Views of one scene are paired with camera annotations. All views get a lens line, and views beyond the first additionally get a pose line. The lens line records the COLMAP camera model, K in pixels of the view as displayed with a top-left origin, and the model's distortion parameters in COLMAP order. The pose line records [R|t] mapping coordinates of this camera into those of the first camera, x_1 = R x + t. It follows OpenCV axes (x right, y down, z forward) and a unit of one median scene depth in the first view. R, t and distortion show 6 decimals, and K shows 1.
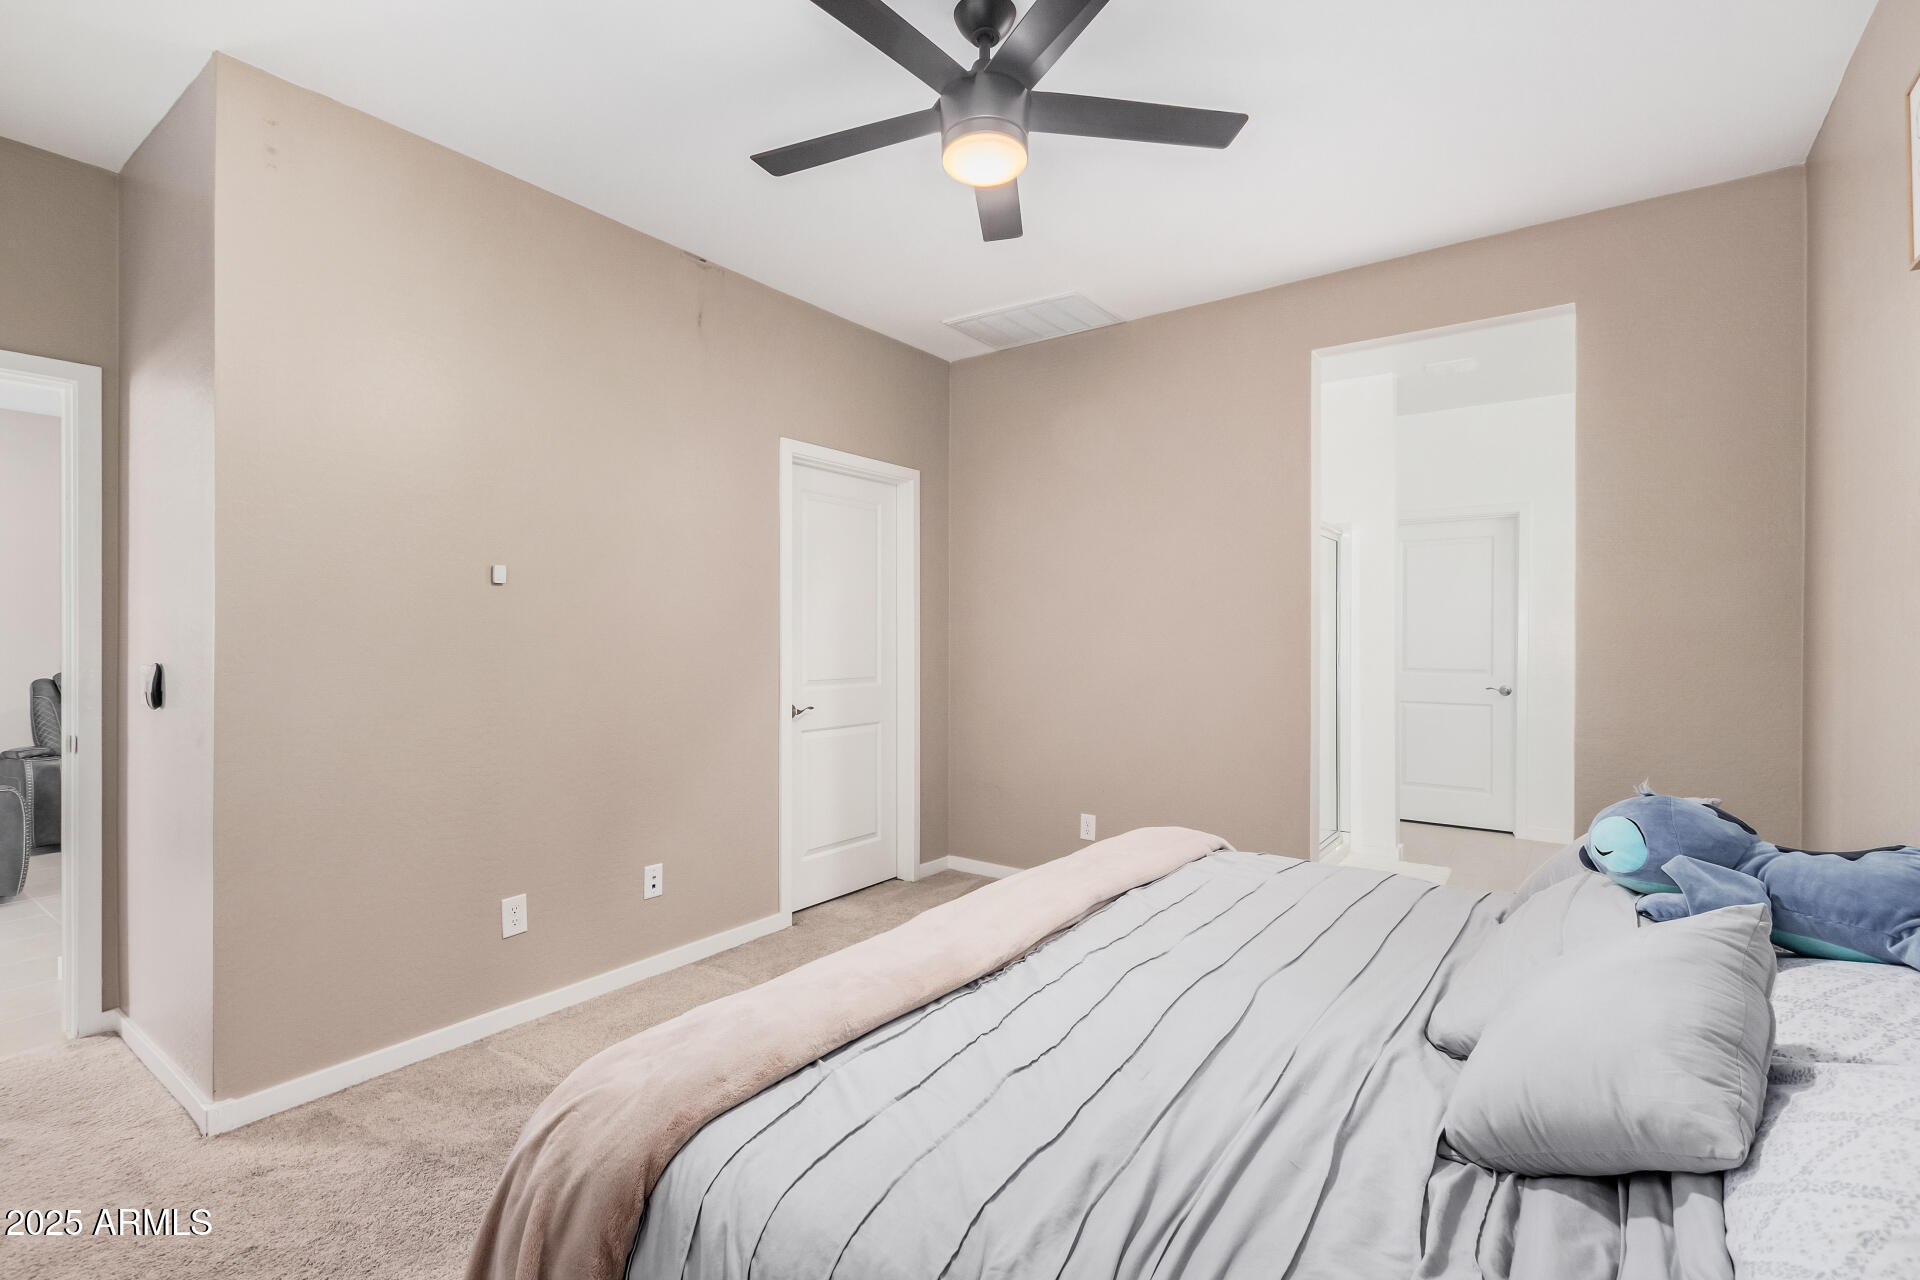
lens RADIAL K [[883.7, 0, 960.4], [0, 883.7, 647.5], [0, 0, 1]] dist [-0.001027, -0.000232]
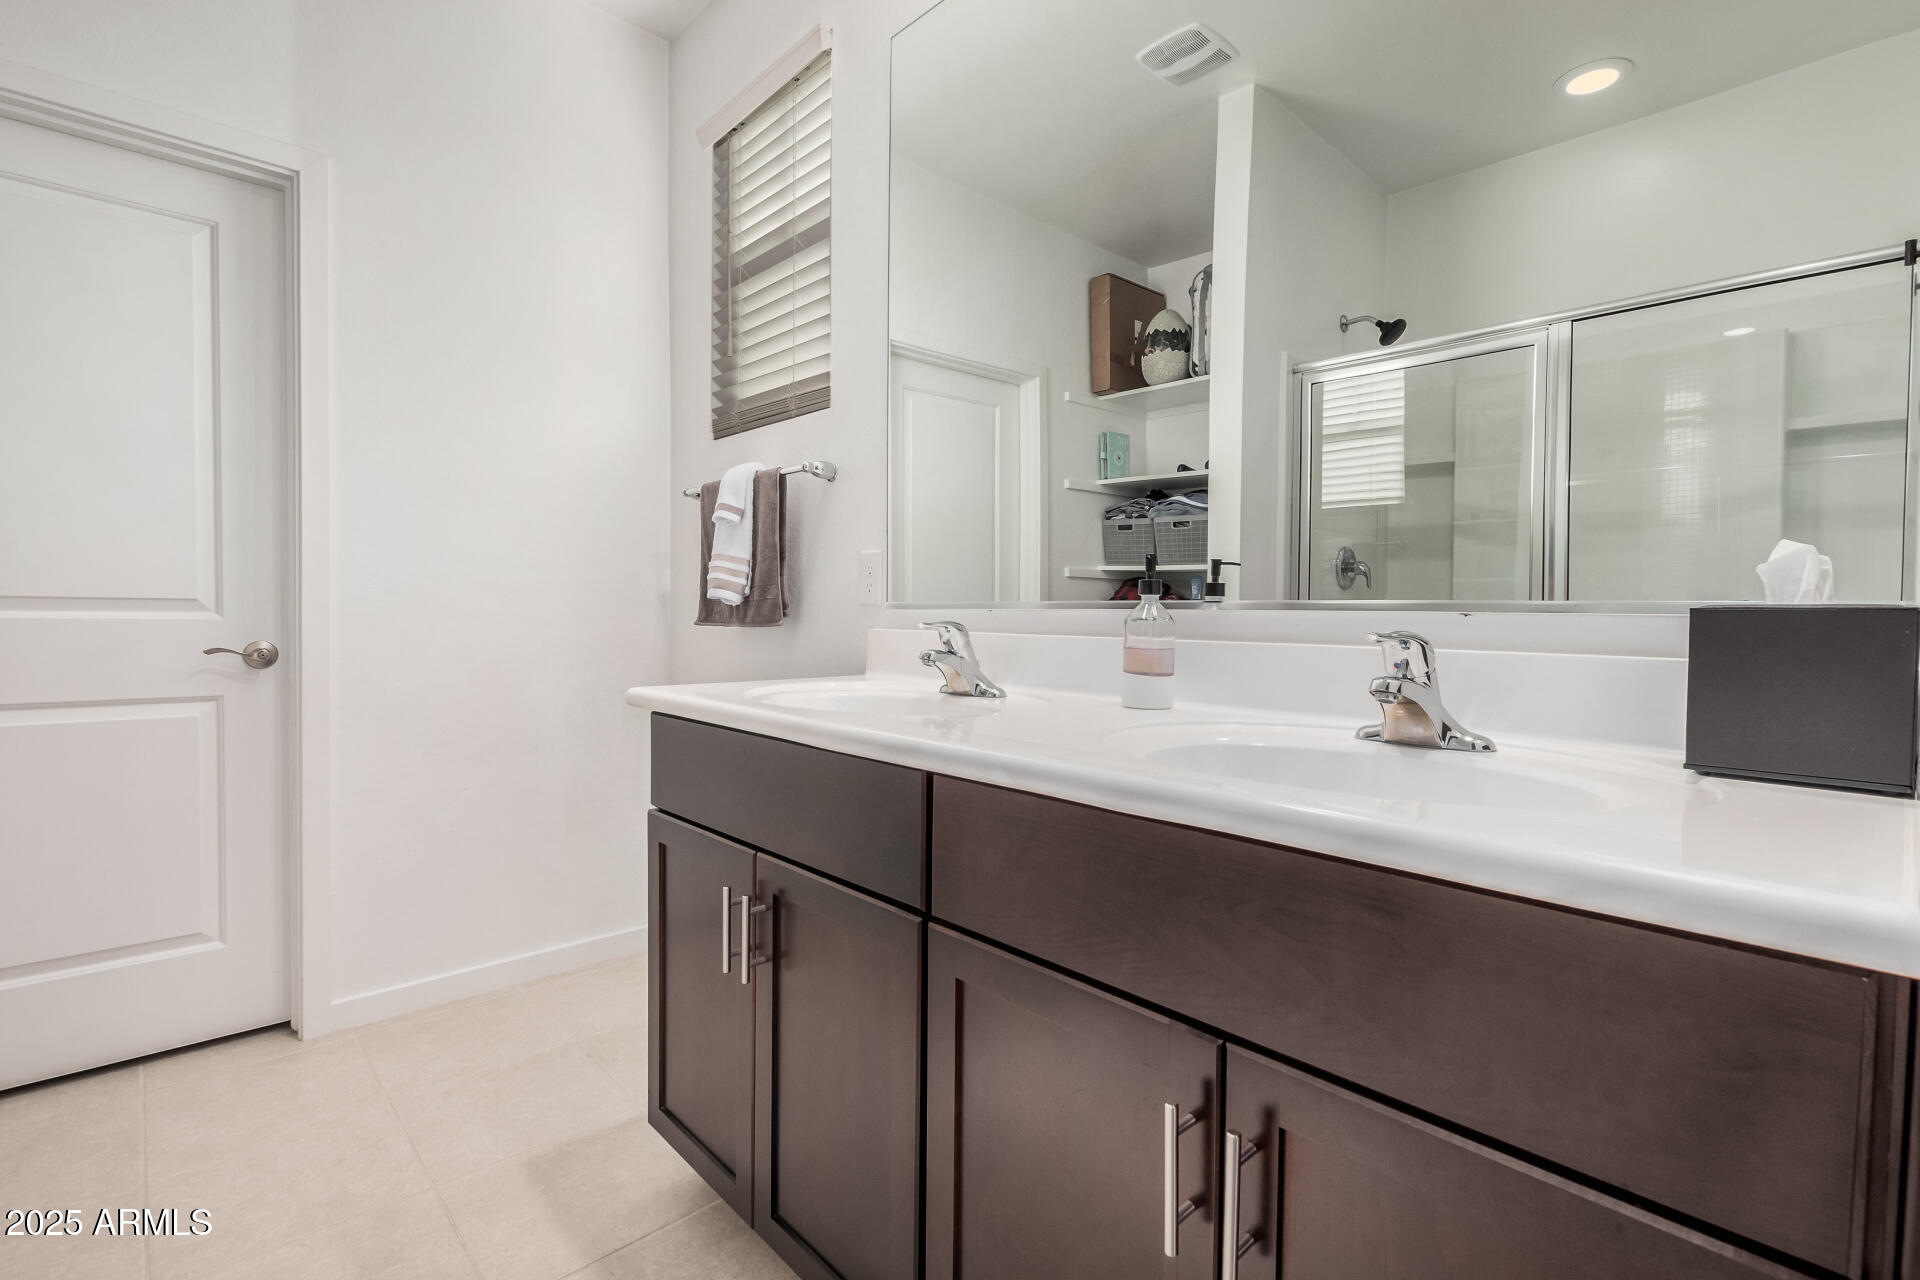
lens RADIAL K [[883.7, 0, 960.4], [0, 883.7, 647.5], [0, 0, 1]] dist [-0.001027, -0.000232]
pose [[0.197572, -0.027229, 0.979910, 0.309862], [0.007021, 0.999628, 0.026361, 0.038142], [-0.980263, 0.001672, 0.197690, 0.637512]]
